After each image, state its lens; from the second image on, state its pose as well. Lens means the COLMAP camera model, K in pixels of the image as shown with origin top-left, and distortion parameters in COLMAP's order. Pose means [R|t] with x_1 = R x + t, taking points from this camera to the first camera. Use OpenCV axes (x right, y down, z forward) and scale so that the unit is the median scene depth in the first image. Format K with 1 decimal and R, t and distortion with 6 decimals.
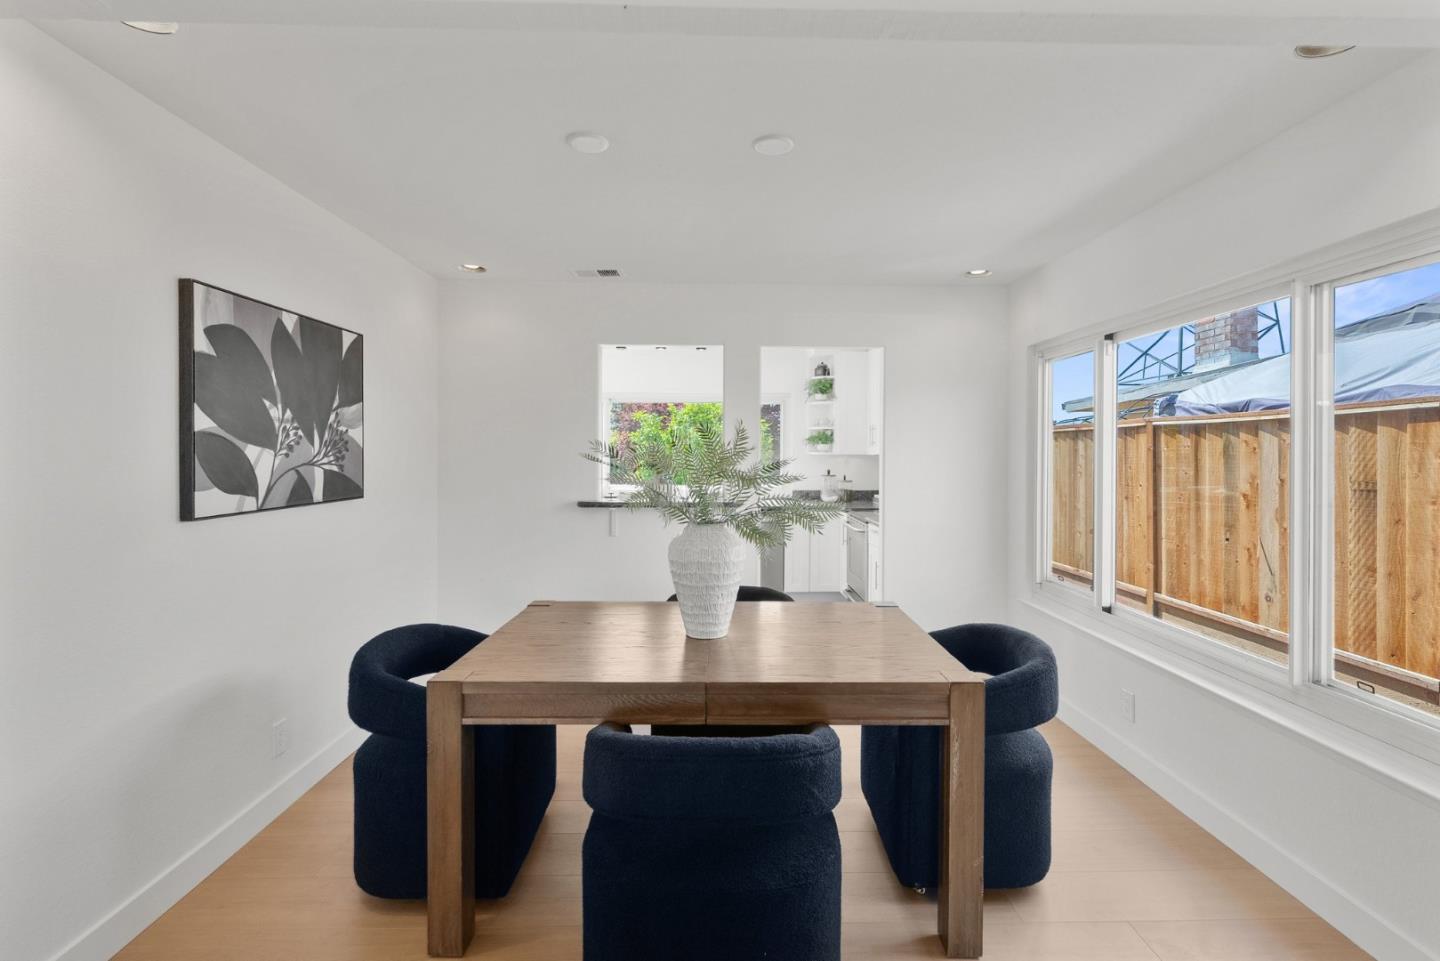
lens RADIAL K [[666.8, 0, 727.3], [0, 666.8, 459.3], [0, 0, 1]] dist [0.000062, 0.000008]
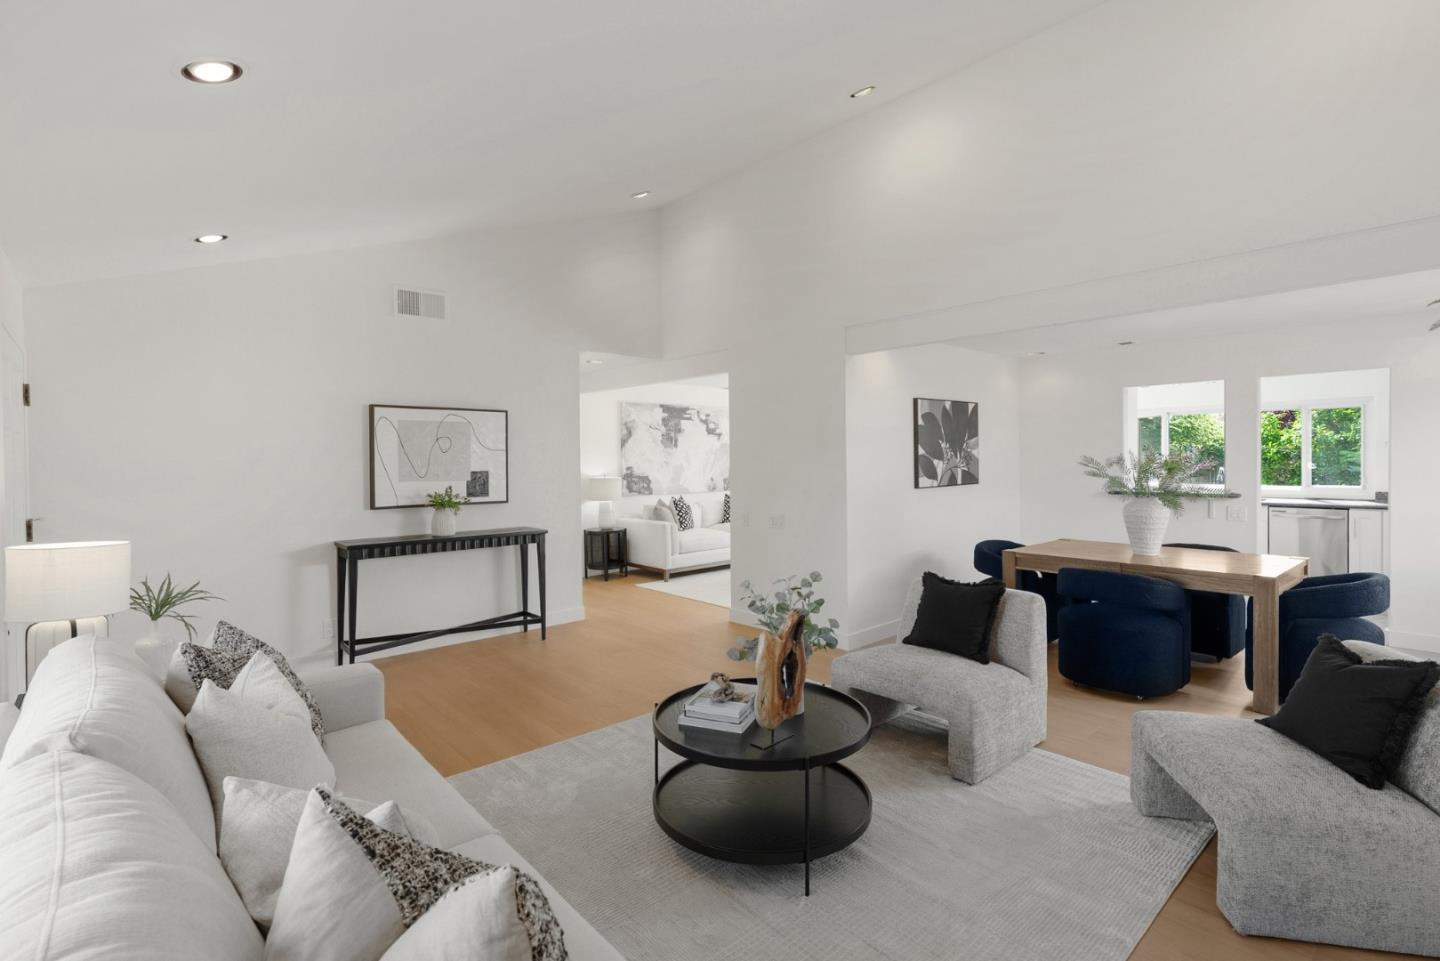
lens RADIAL K [[666.8, 0, 727.3], [0, 666.8, 459.3], [0, 0, 1]] dist [0.000062, 0.000008]
pose [[0.652452, -0.011286, -0.757746, 0.580065], [0.008106, 0.999936, -0.007913, -0.007688], [0.757787, -0.000979, 0.652501, -1.063525]]
